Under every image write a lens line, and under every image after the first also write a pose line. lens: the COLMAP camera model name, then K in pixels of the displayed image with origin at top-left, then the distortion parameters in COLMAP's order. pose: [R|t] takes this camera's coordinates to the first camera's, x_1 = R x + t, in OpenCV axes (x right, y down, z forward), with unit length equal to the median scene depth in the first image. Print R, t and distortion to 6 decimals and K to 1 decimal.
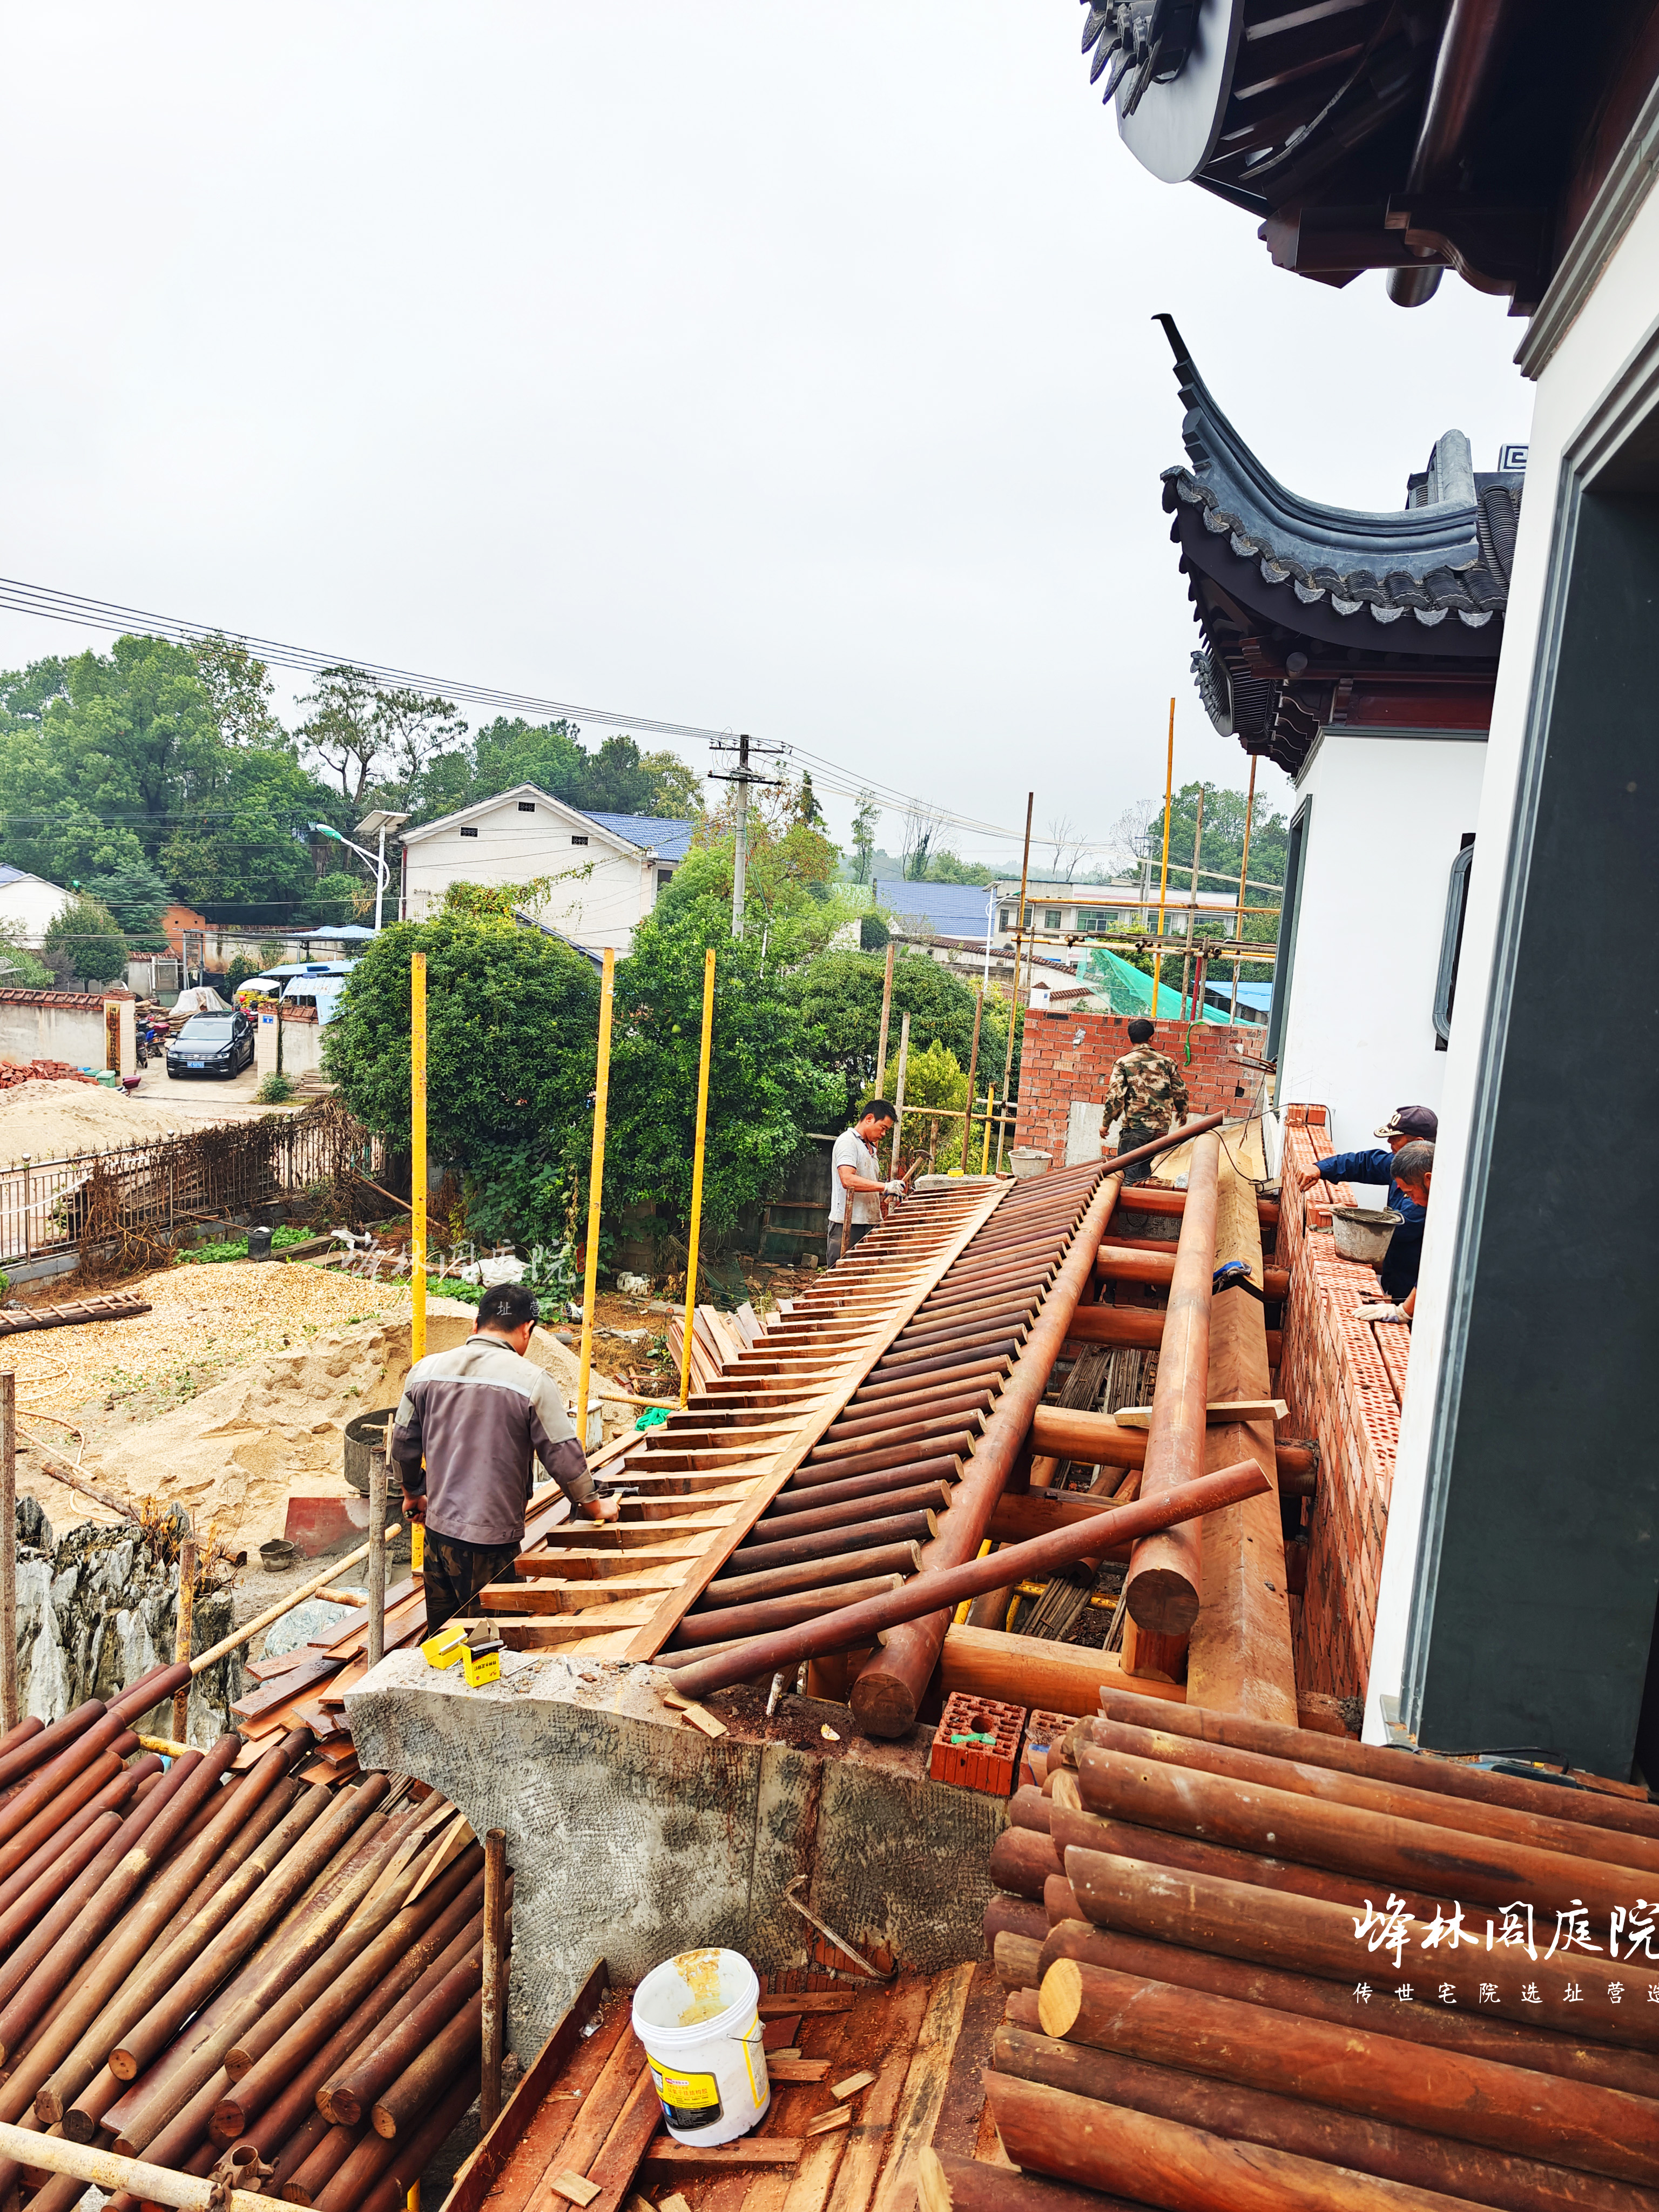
lens RADIAL K [[1511.4, 0, 817.3], [0, 1511.4, 1086.3], [0, 0, 1]] dist [0.026798, -0.002255]
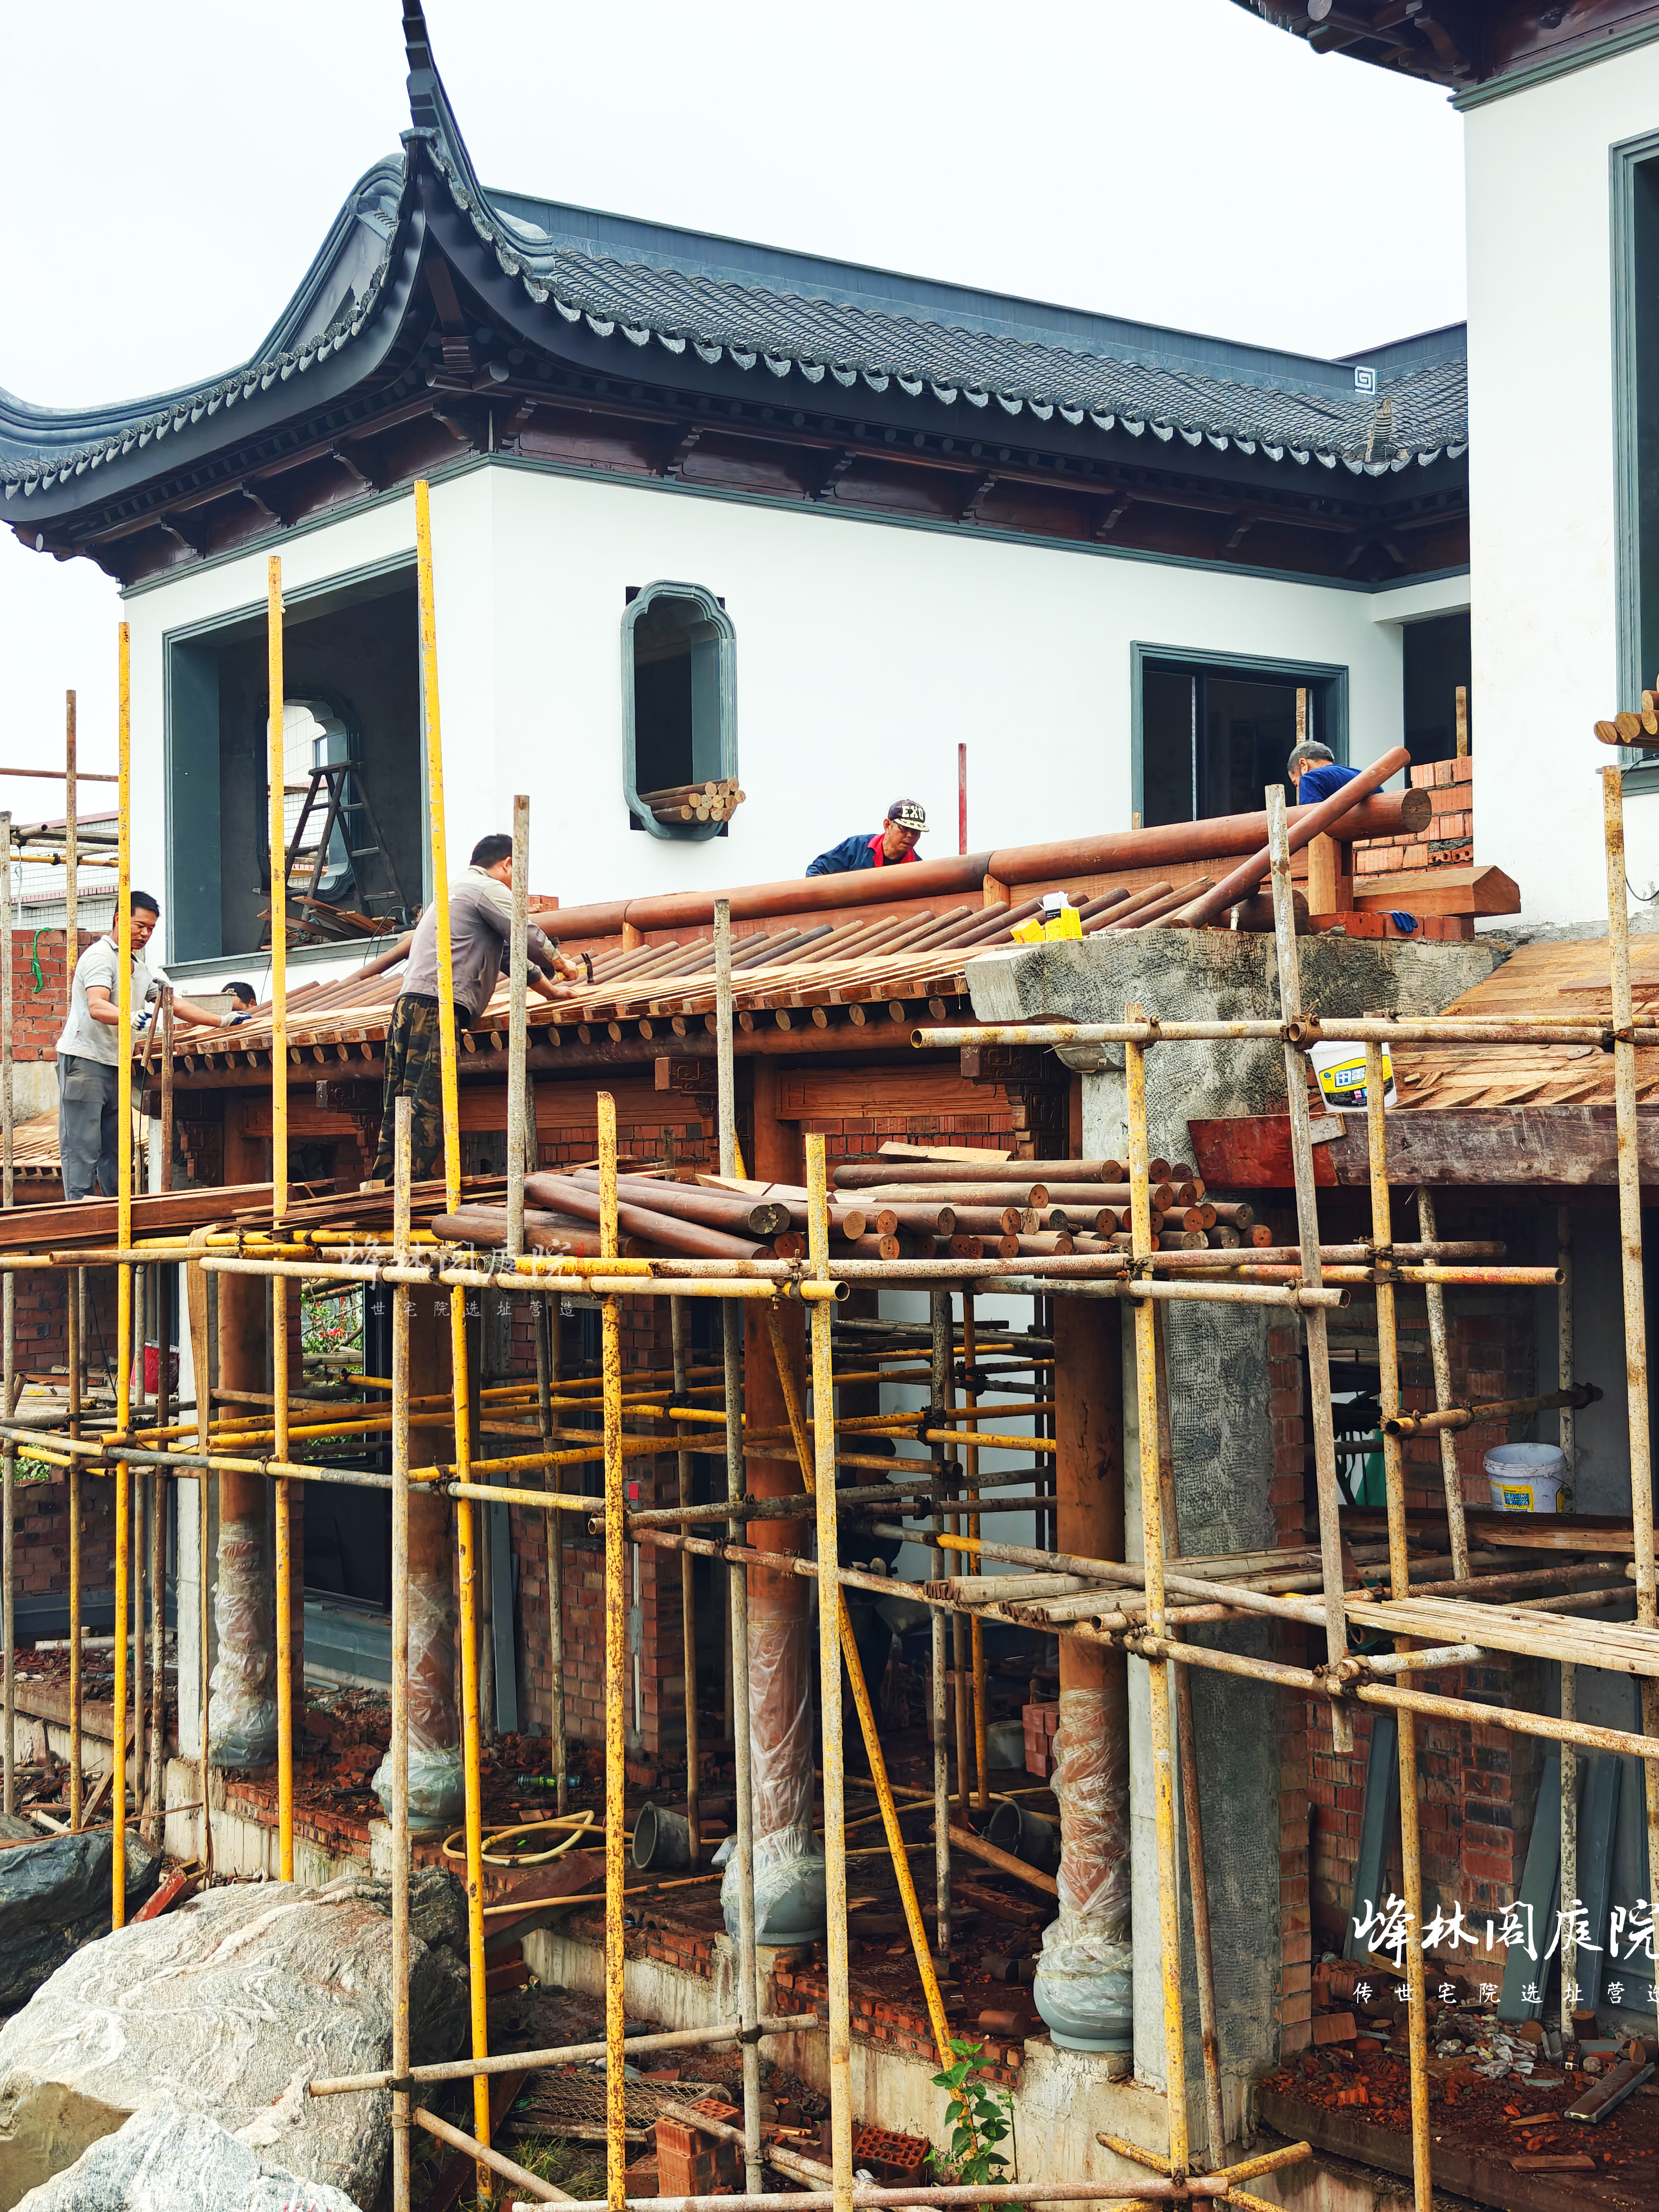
lens RADIAL K [[3077.6, 0, 829.5], [0, 3077.6, 1106.0], [0, 0, 1]] dist [0.178611, -0.905147]
pose [[0.608762, -0.058434, 0.791198, -0.468055], [0.163923, 0.985028, -0.053376, 0.123125], [-0.776234, 0.162189, 0.609226, -0.076757]]
